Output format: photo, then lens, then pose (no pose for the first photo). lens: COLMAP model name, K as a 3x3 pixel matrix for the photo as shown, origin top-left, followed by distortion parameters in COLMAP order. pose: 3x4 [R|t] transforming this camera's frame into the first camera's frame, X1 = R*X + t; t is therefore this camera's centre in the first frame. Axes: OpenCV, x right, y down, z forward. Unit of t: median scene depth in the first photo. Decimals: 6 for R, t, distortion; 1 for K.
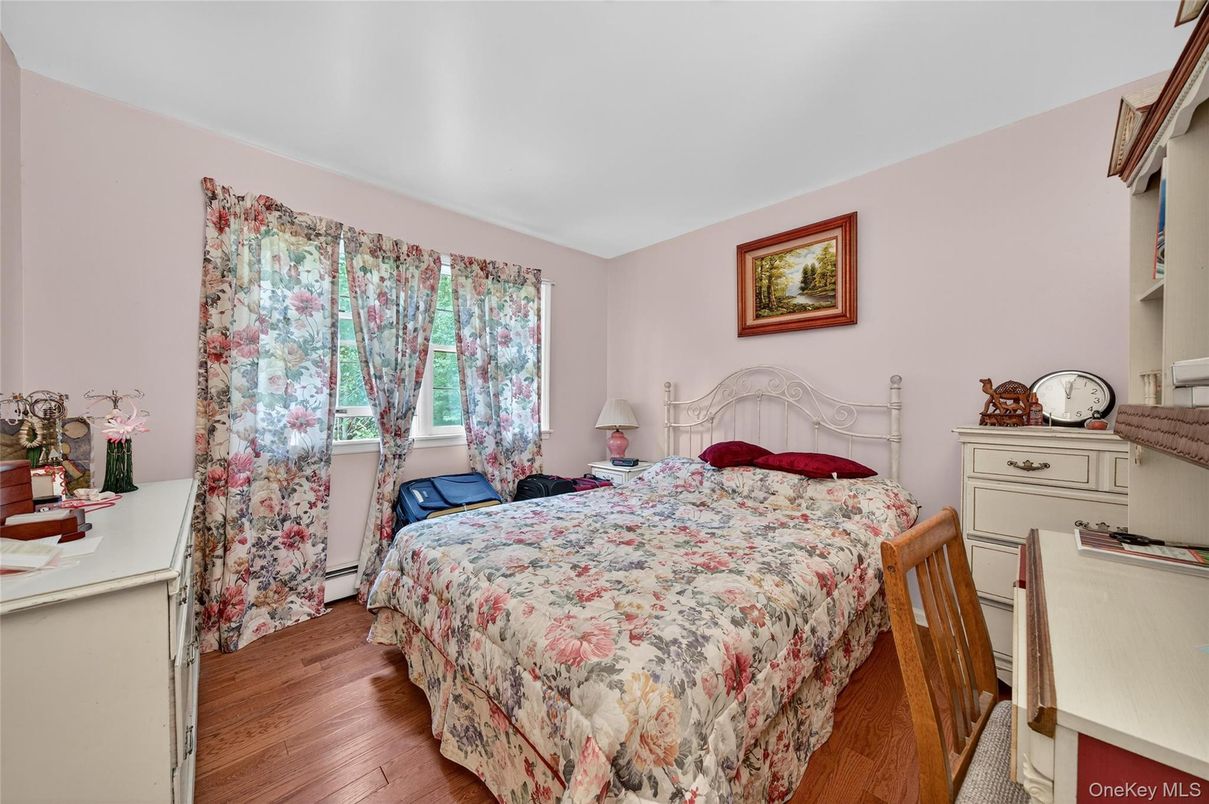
lens RADIAL K [[401.5, 0, 604.7], [0, 401.5, 403.8], [0, 0, 1]] dist [-0.014443, 0.000006]
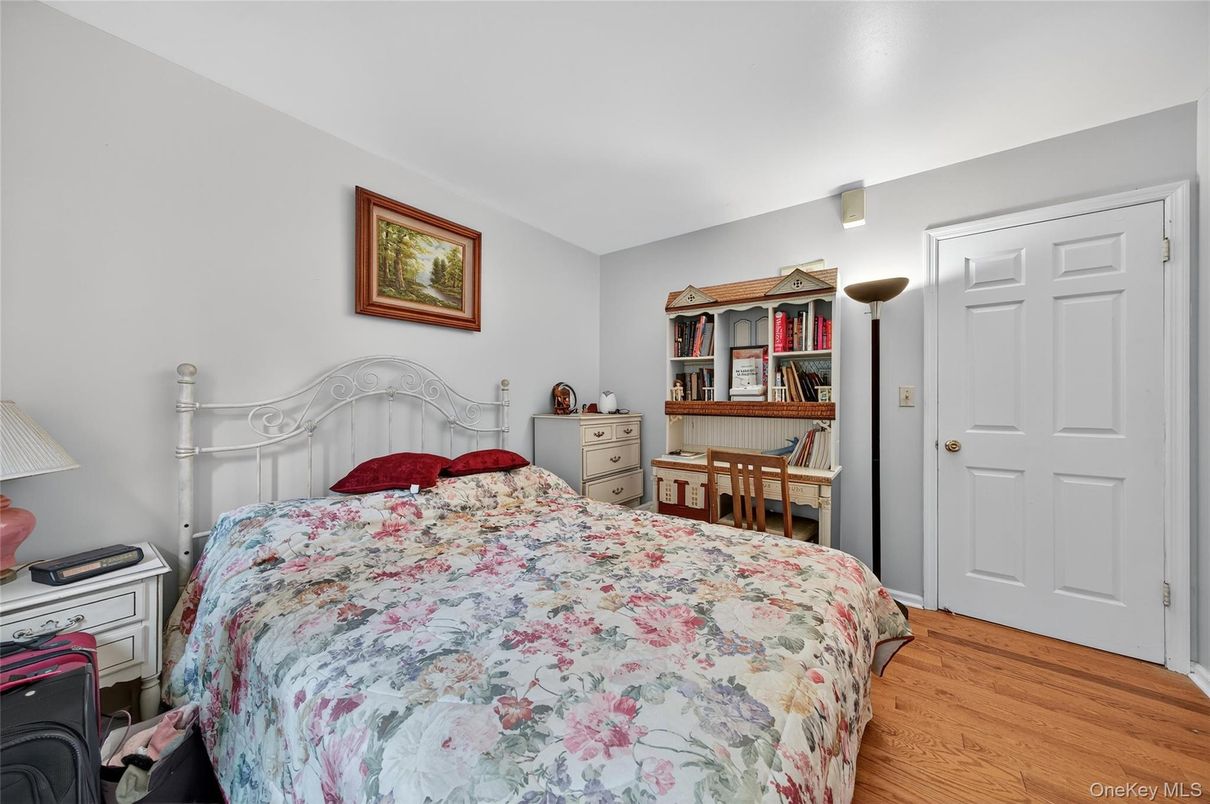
lens RADIAL K [[401.8, 0, 605.9], [0, 401.8, 395.7], [0, 0, 1]] dist [-0.014443, 0.000006]
pose [[-0.126823, 0.009073, 0.991884, -0.669479], [0.010632, 0.999913, -0.007787, -0.009011], [-0.991868, 0.009558, -0.126909, 0.990661]]
